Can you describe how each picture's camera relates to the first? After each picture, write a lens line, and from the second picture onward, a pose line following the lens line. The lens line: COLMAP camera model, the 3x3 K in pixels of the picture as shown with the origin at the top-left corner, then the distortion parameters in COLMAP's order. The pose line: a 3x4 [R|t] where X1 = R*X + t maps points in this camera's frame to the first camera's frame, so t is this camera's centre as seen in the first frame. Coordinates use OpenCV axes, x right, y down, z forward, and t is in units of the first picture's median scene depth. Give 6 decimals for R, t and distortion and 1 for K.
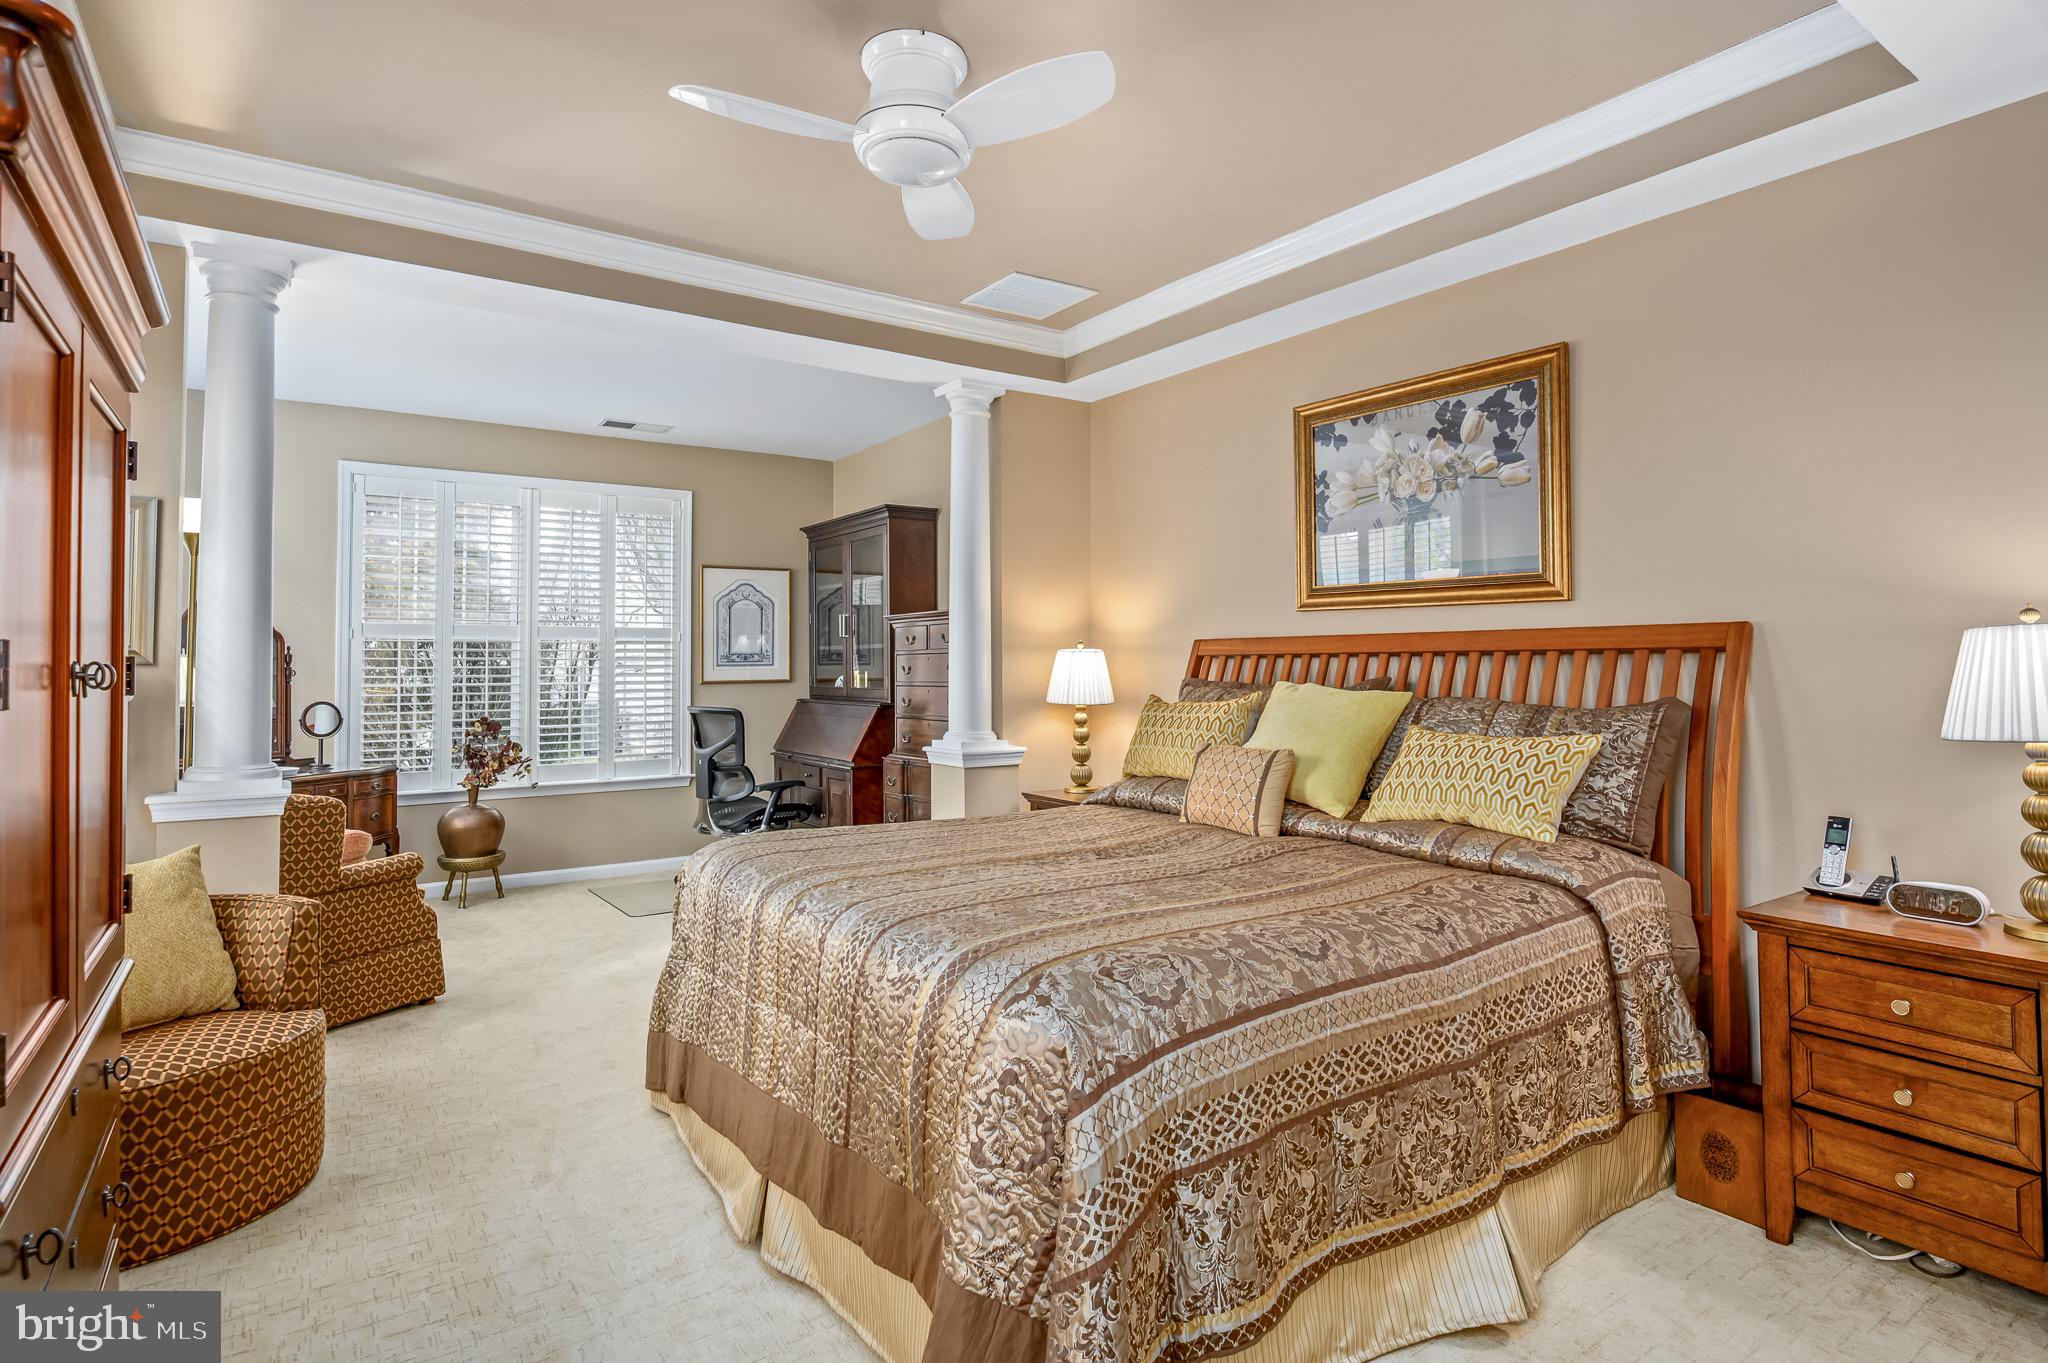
lens RADIAL K [[1083.2, 0, 1026.9], [0, 1083.2, 670.9], [0, 0, 1]] dist [-0.001744, 0.002781]
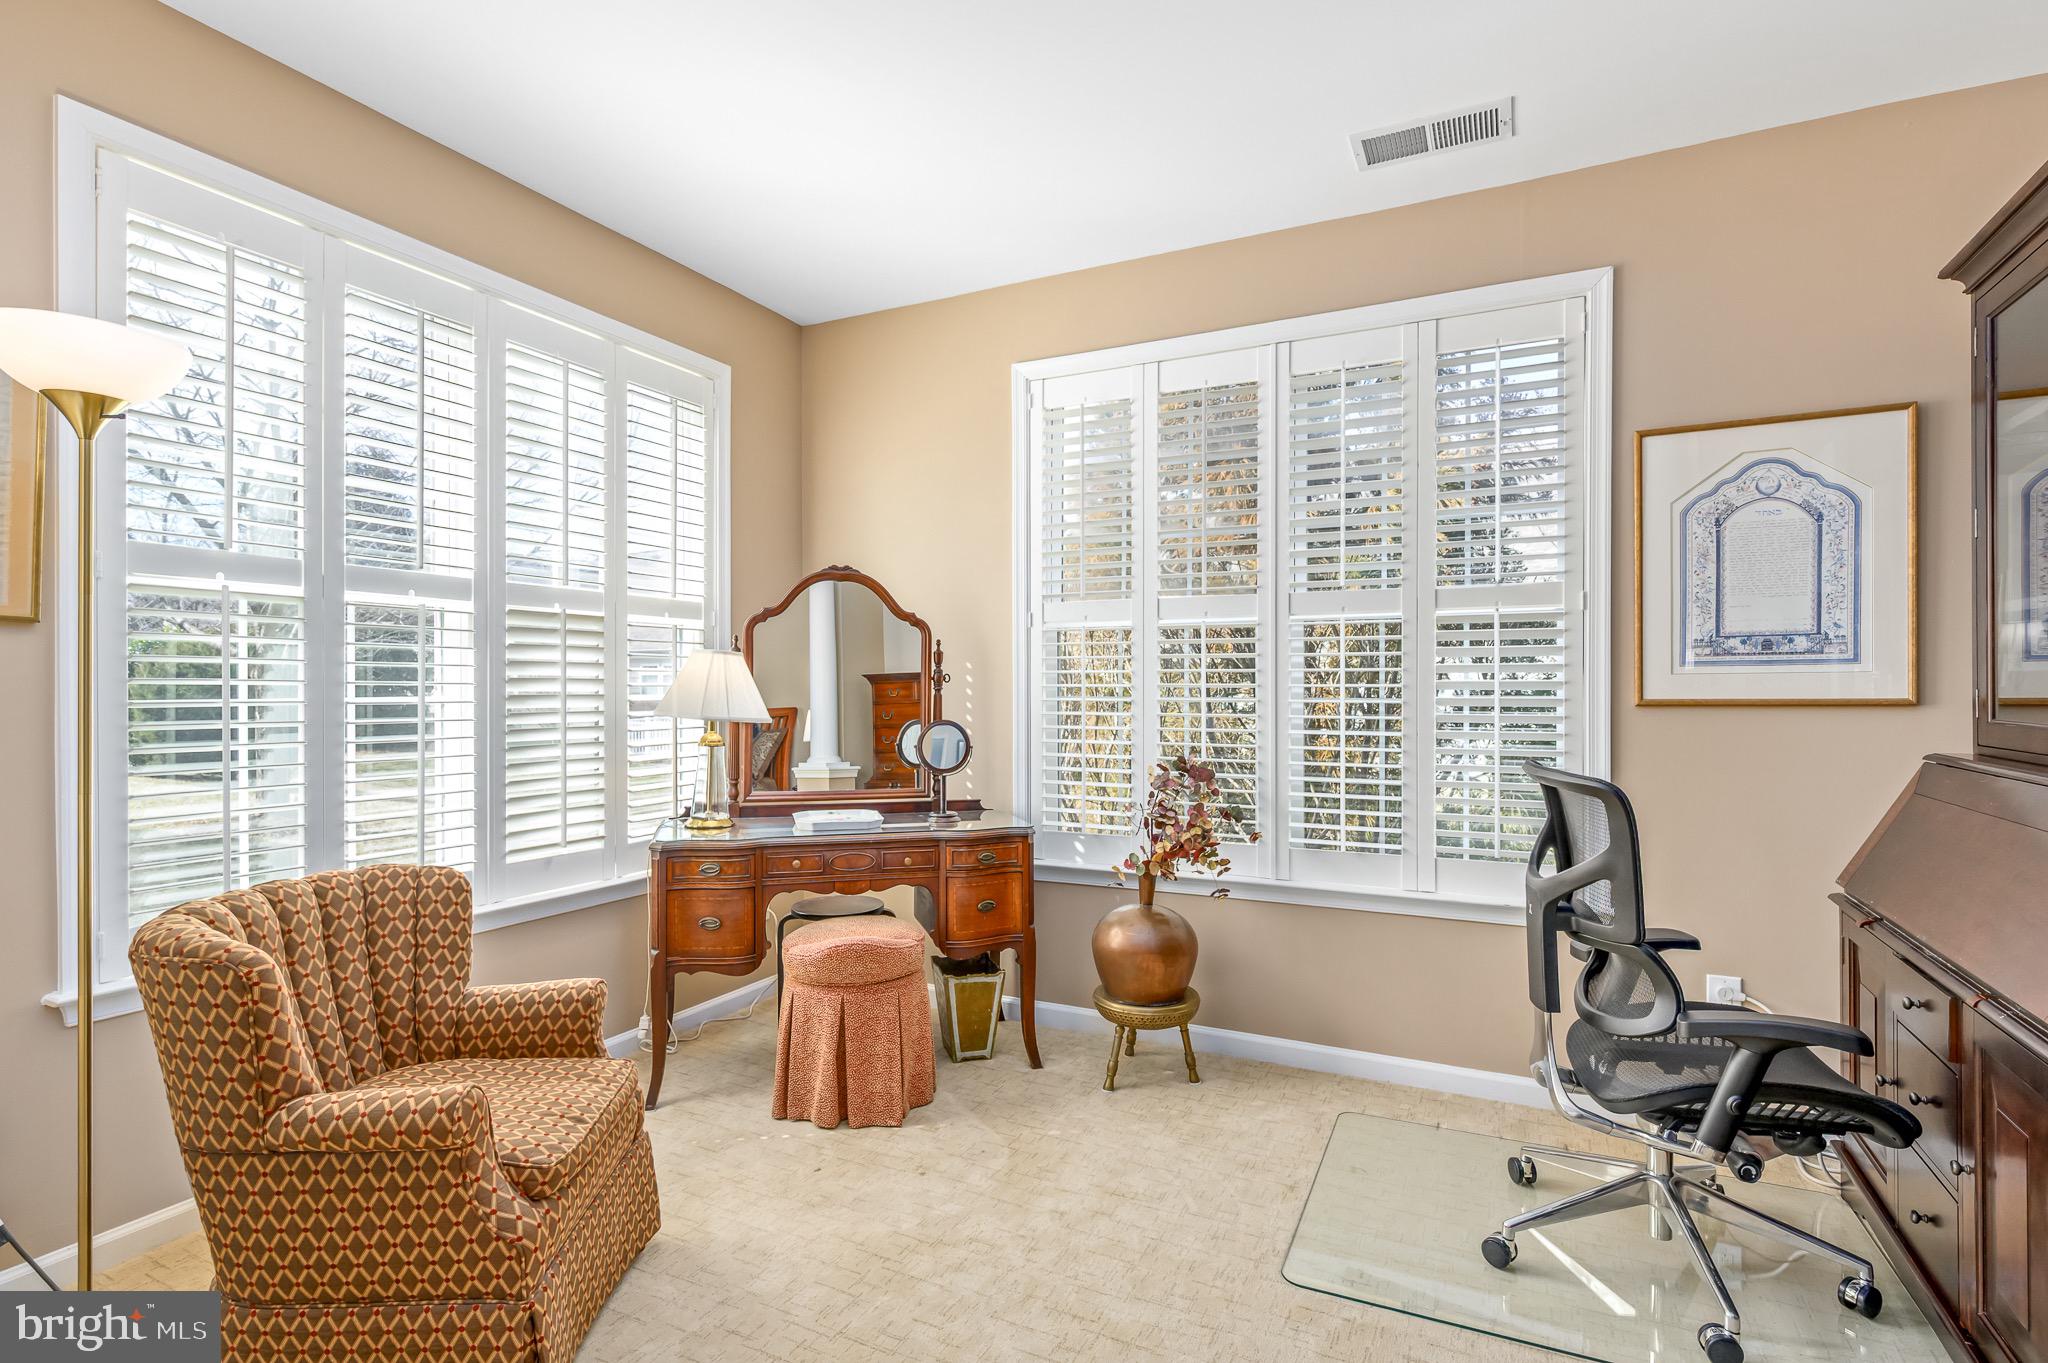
lens RADIAL K [[989.8, 0, 1044.5], [0, 989.8, 691.3], [0, 0, 1]] dist [-0.000769, 0.002111]
pose [[0.488100, 0.007960, -0.872751, -0.076825], [-0.005878, 0.999966, 0.005833, 0.005371], [0.872768, 0.002283, 0.488130, 0.657817]]
